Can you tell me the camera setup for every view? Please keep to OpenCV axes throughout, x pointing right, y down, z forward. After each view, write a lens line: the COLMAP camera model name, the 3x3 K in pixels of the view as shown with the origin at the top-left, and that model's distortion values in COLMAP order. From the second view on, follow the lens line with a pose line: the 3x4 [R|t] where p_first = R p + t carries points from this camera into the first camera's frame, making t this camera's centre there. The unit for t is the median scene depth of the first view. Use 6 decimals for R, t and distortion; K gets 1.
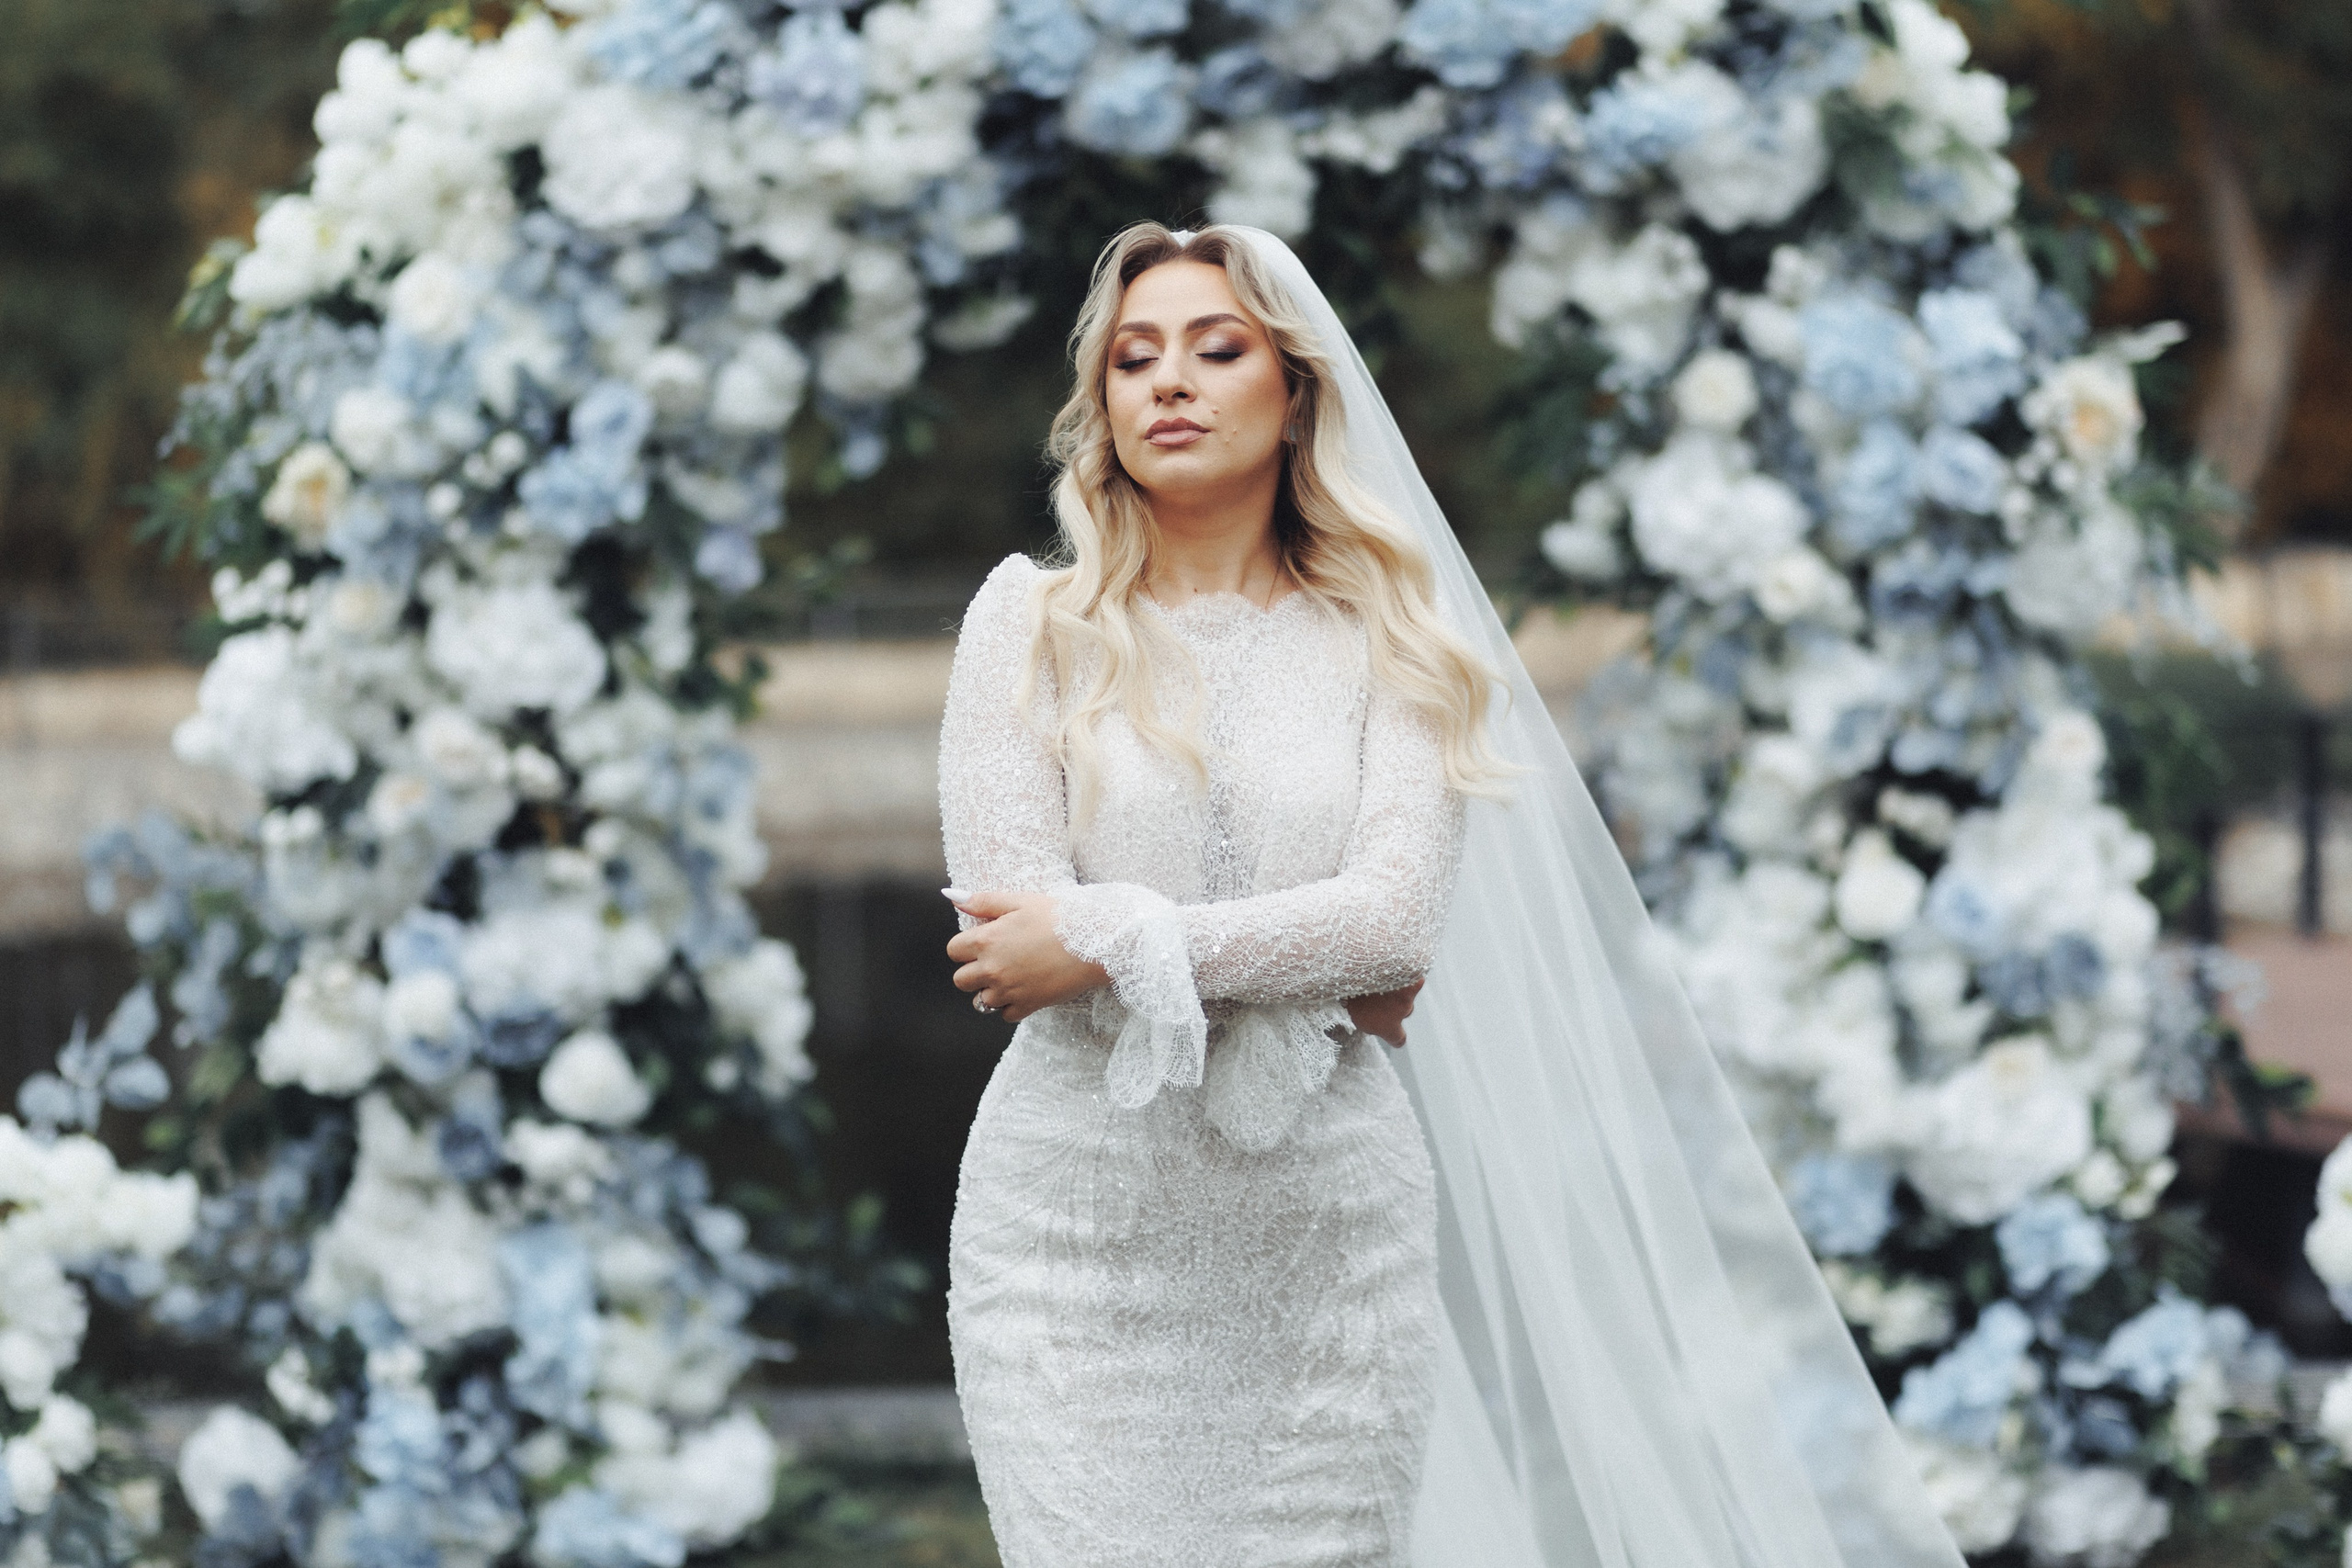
lens RADIAL K [[6372.8, 0, 1168.8], [0, 6372.8, 698.0], [0, 0, 1]] dist [0.056357, 0.000000]
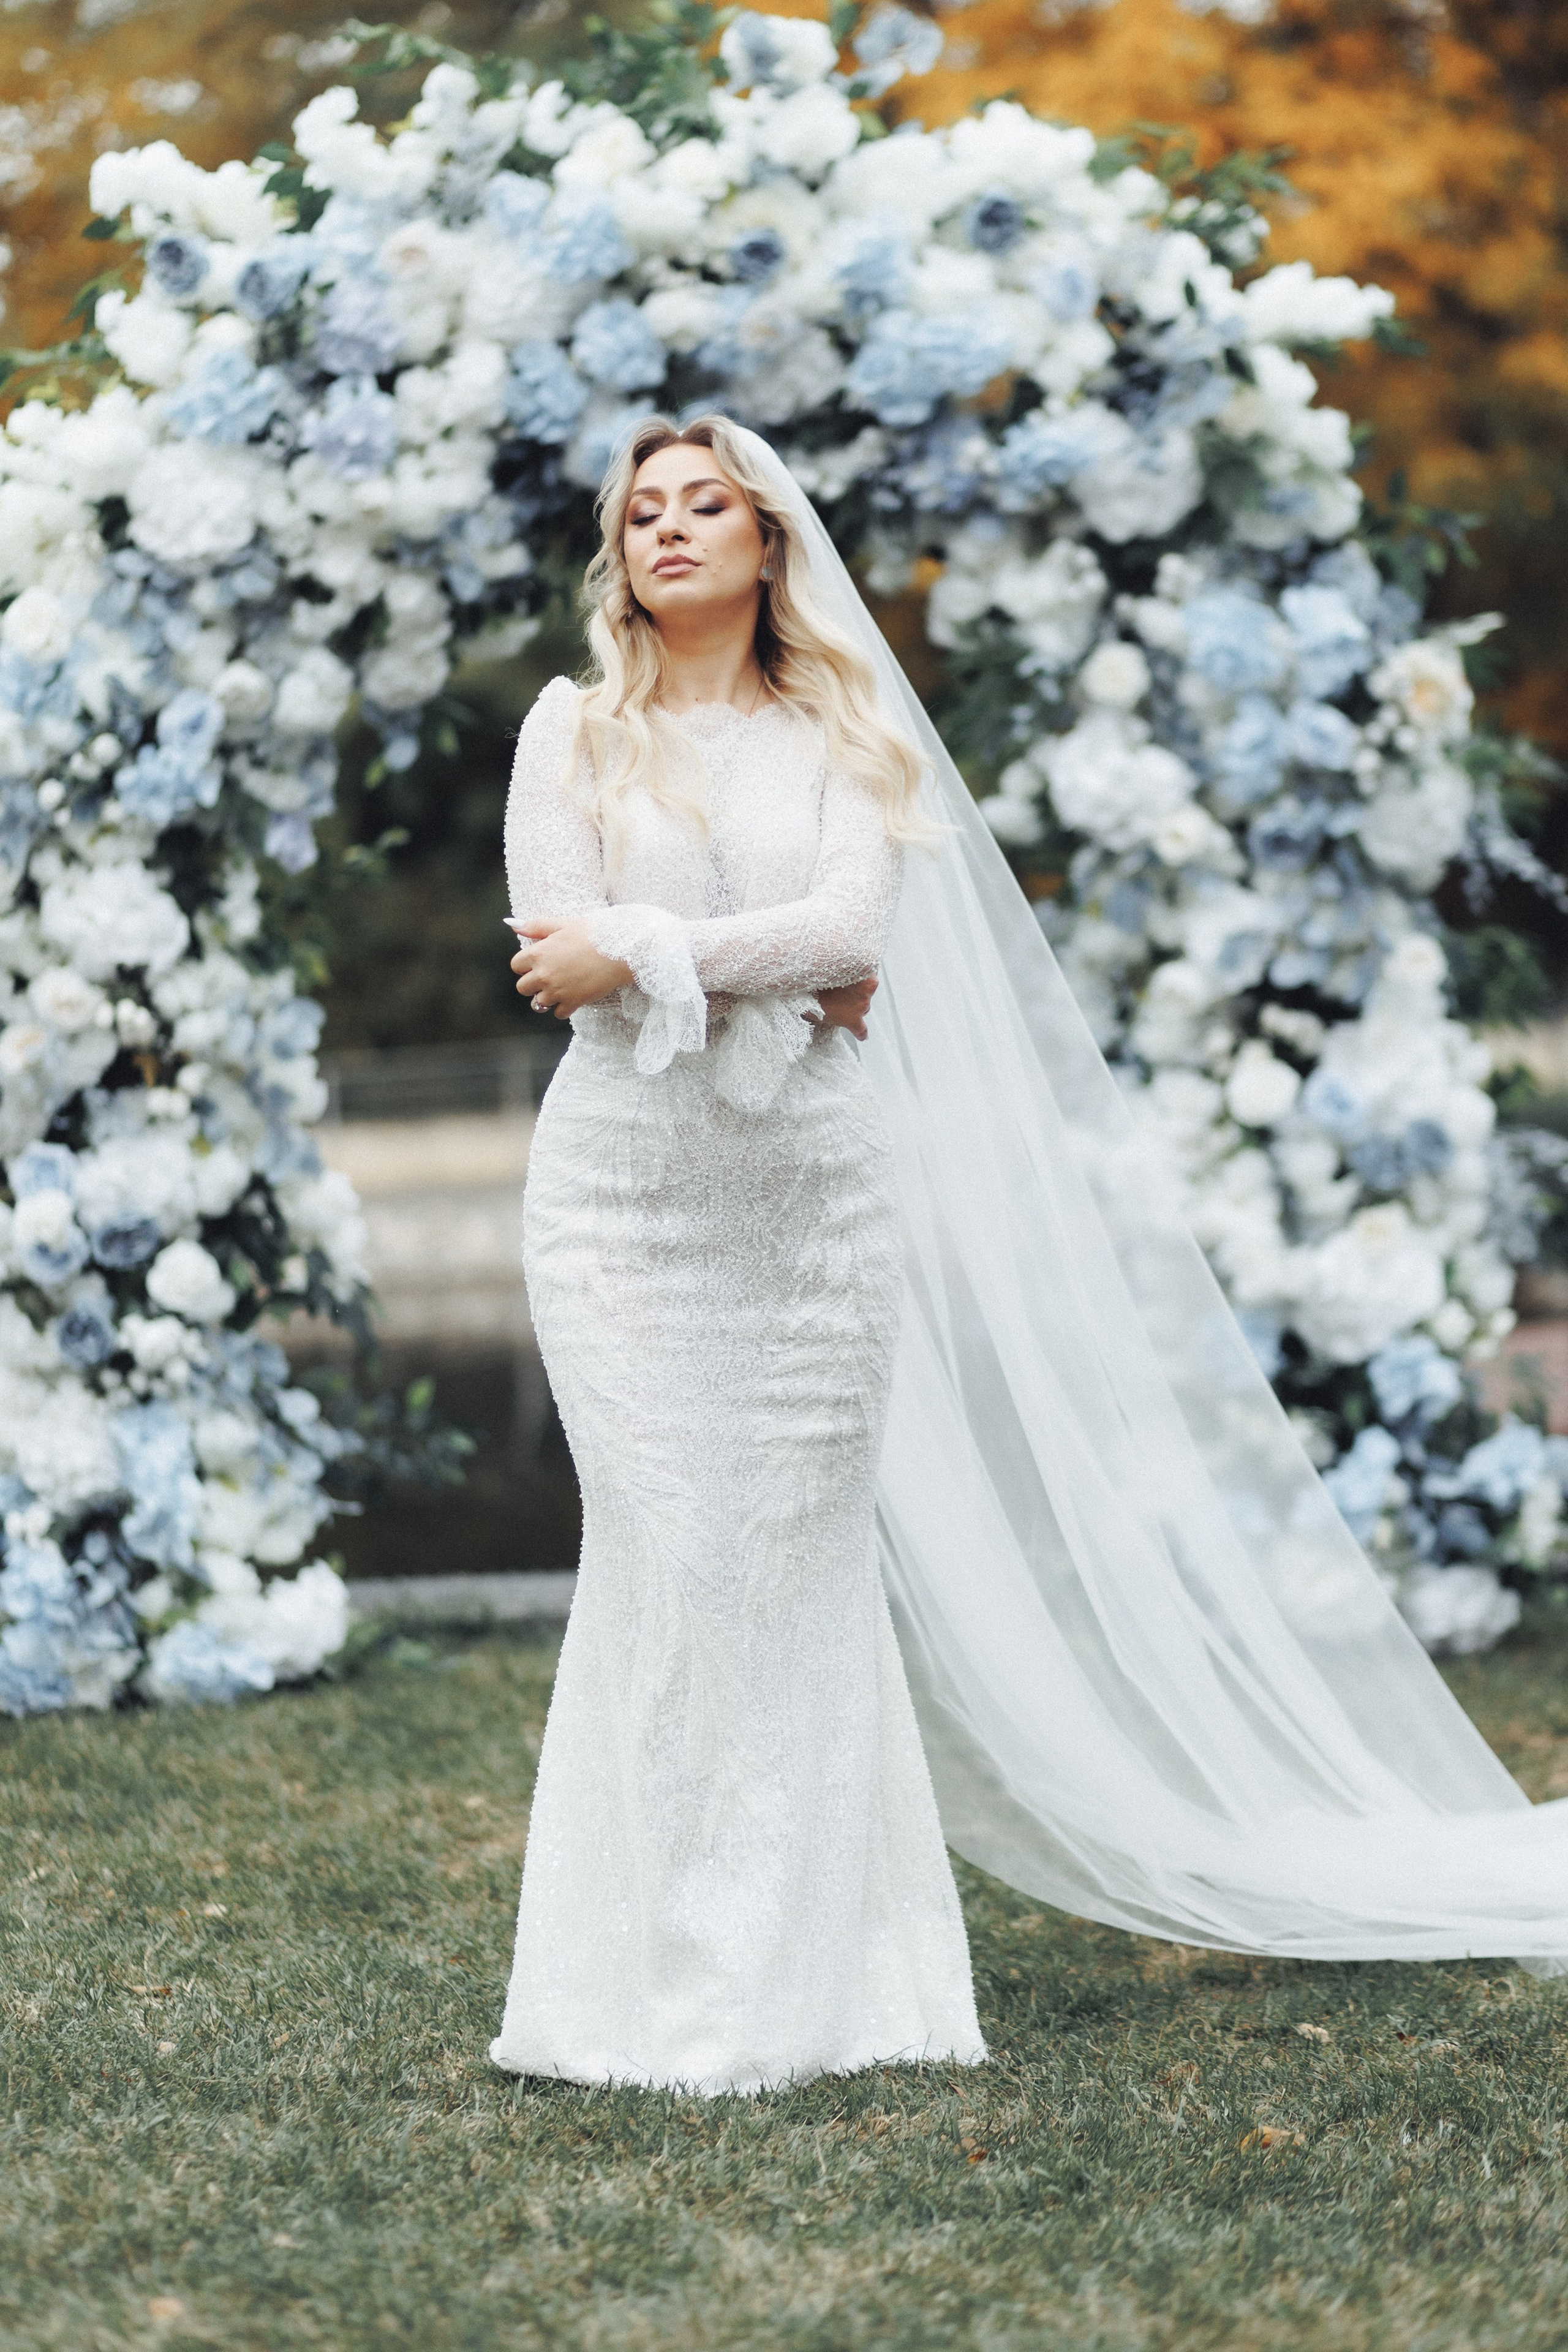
lens RADIAL K [[6373.4, 0, 915.5], [0, 6373.4, 1143.8], [0, 0, 1]] dist [0.056357, 0.000000]
pose [[0.998710, -0.026434, 0.043365, -0.006063], [0.027256, 0.999458, -0.018484, 0.060701], [-0.042853, 0.019642, 0.998888, -0.193670]]
